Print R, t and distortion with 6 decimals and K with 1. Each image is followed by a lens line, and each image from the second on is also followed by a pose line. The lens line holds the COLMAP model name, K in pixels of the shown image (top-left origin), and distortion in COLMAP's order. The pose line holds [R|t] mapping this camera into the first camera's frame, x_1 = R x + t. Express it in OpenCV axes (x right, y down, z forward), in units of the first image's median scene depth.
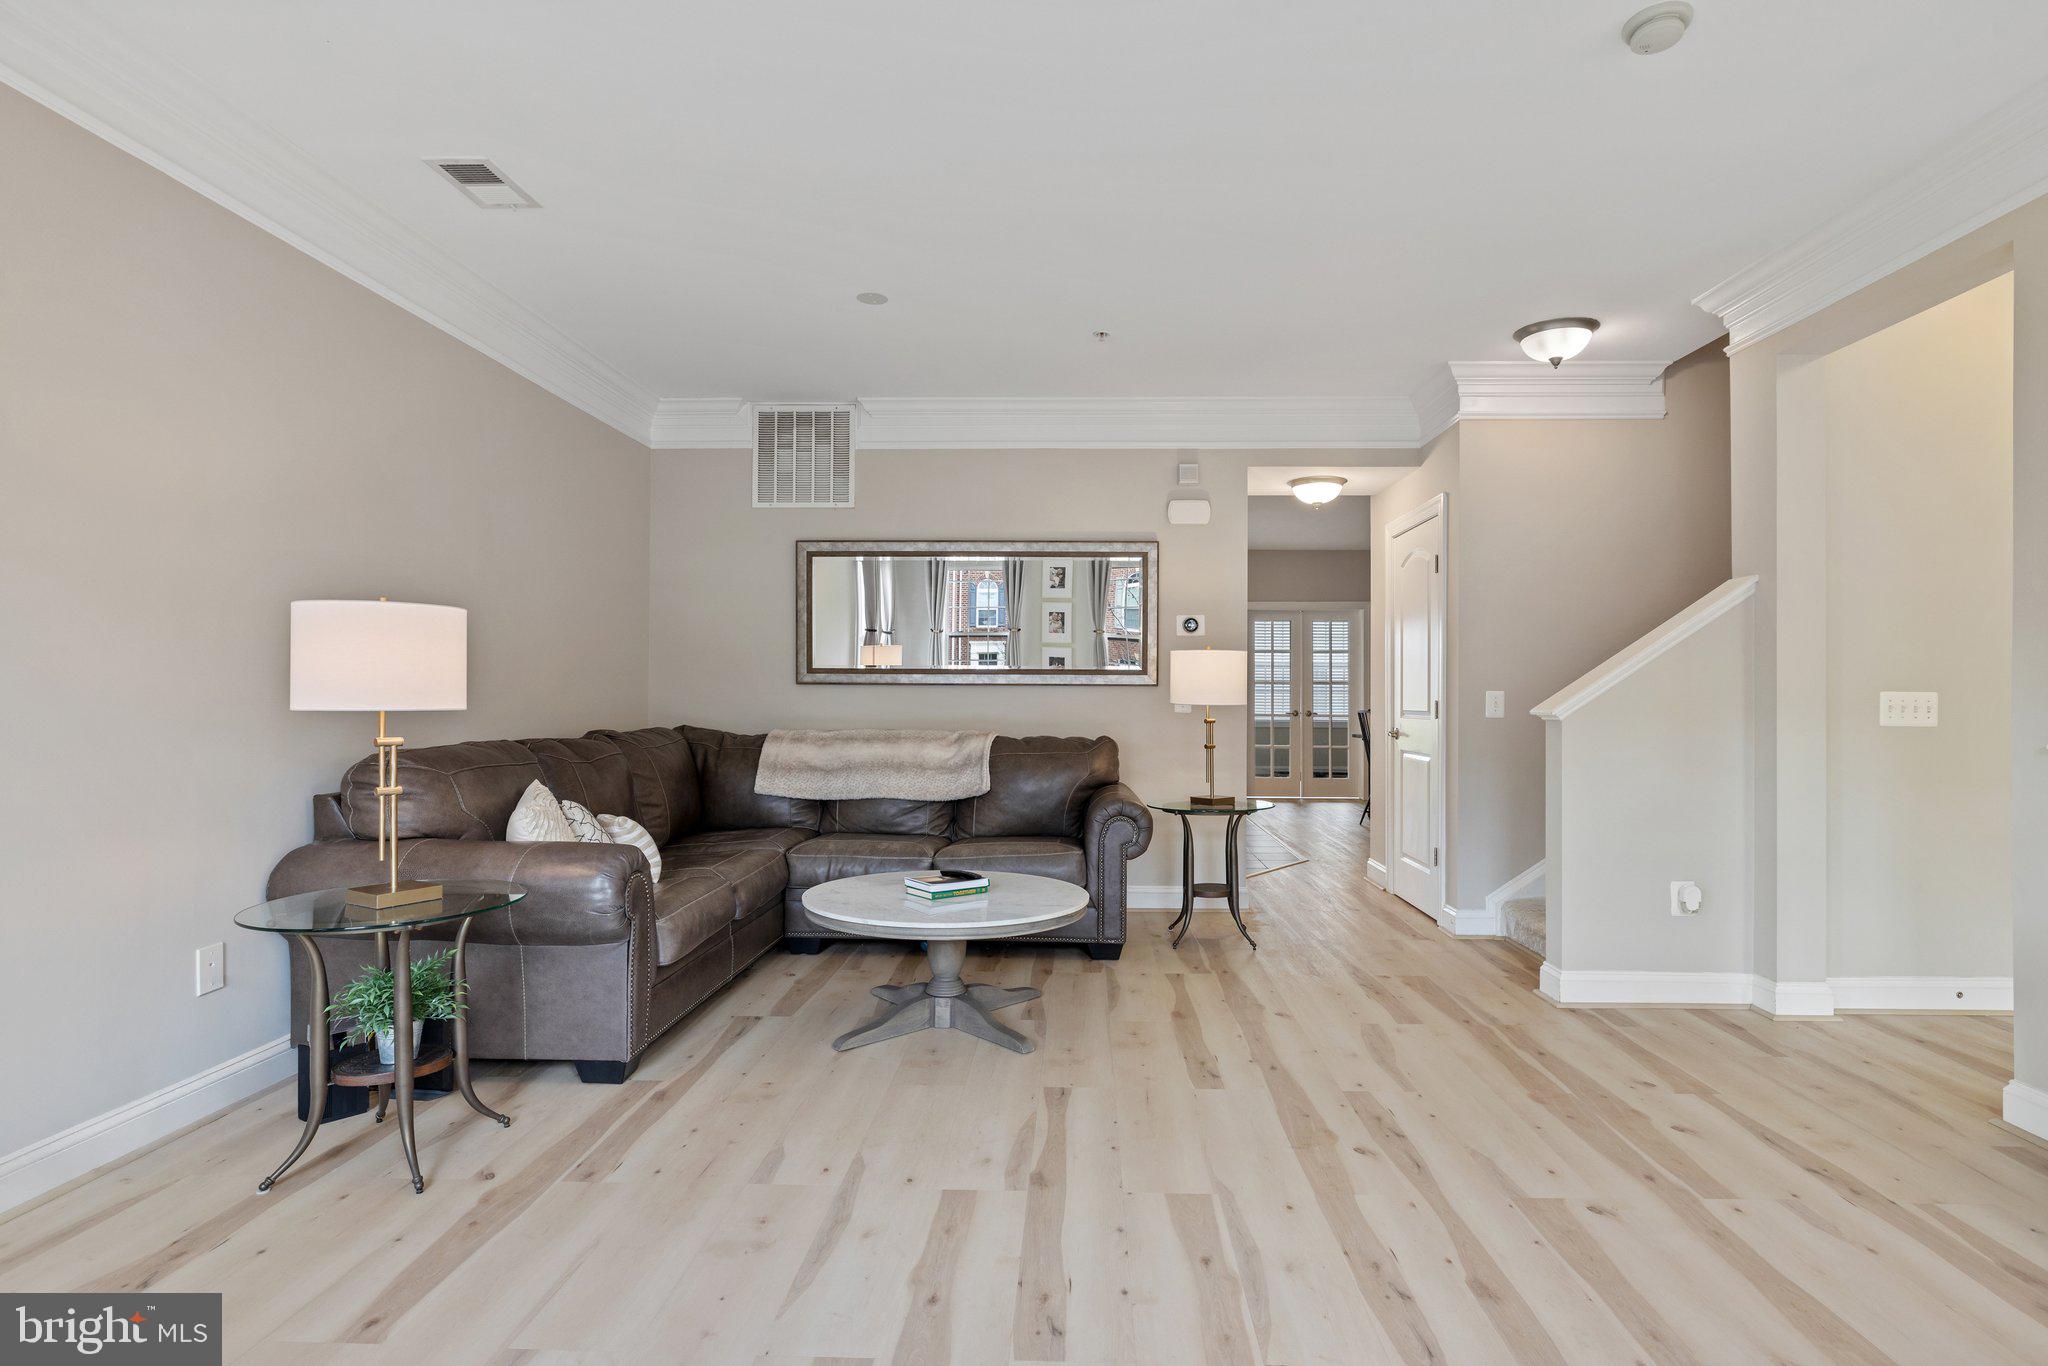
lens RADIAL K [[1012.7, 0, 1038.3], [0, 1012.7, 684.8], [0, 0, 1]] dist [-0.003426, -0.000496]
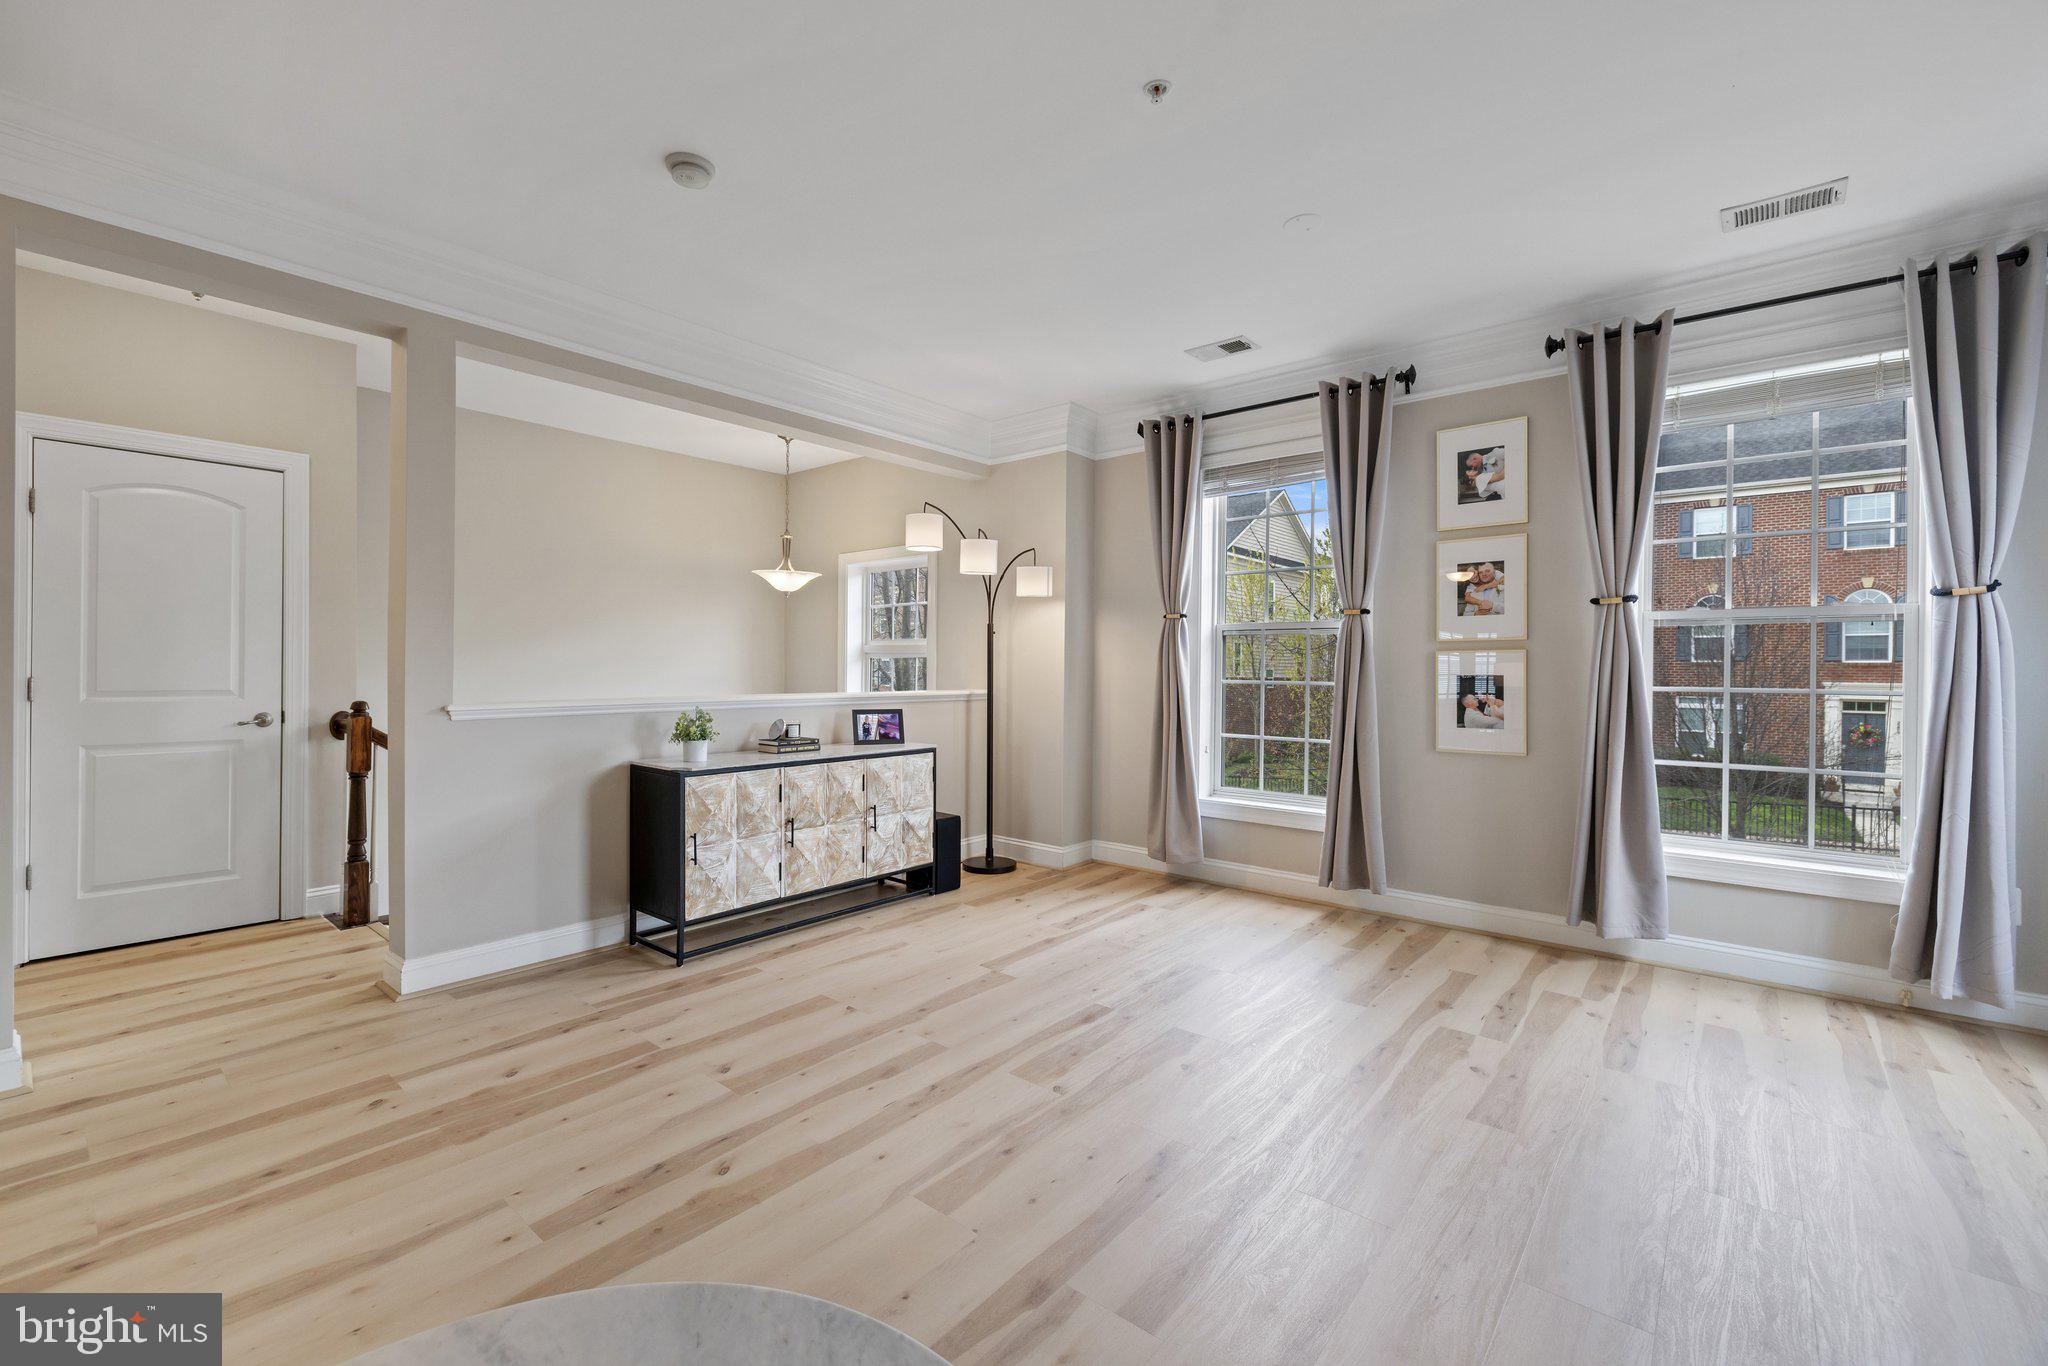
lens RADIAL K [[867.8, 0, 1012.4], [0, 867.8, 674.5], [0, 0, 1]] dist [-0.001001, -0.000034]
pose [[-0.792630, -0.015802, 0.609498, -0.189187], [-0.015603, 0.999862, 0.005631, -0.003137], [-0.609503, -0.005046, -0.792768, 0.744238]]
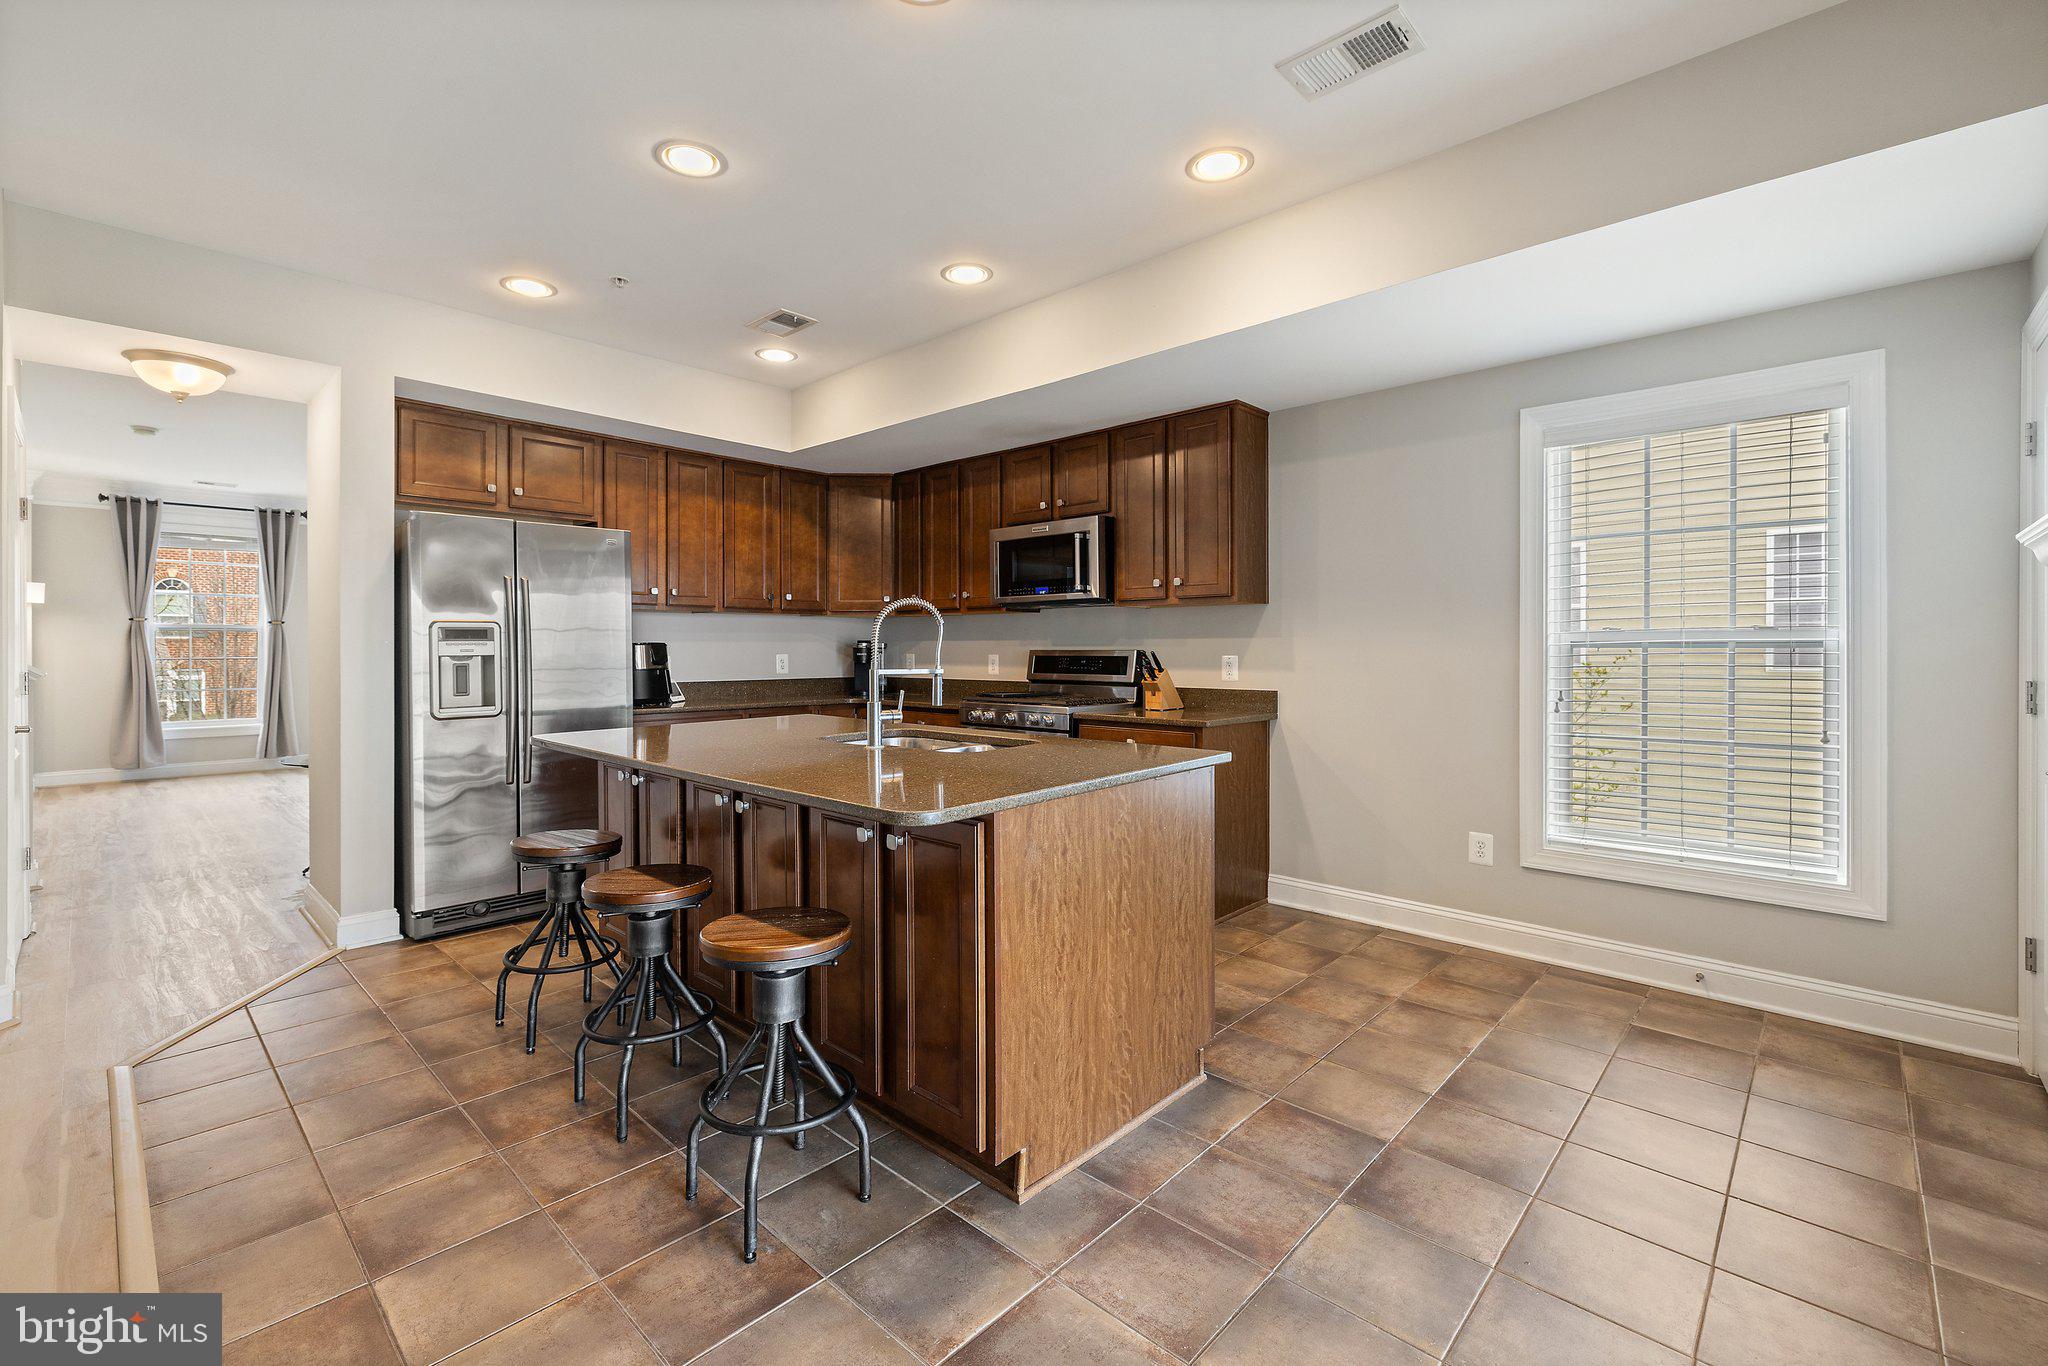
lens RADIAL K [[877.6, 0, 997.6], [0, 877.6, 648.9], [0, 0, 1]] dist [-0.001829, 0.000229]
pose [[-0.662520, -0.002834, -0.749039, 0.399434], [0.002659, 0.999978, -0.006136, 0.002602], [0.749039, -0.006057, -0.662498, 2.053745]]
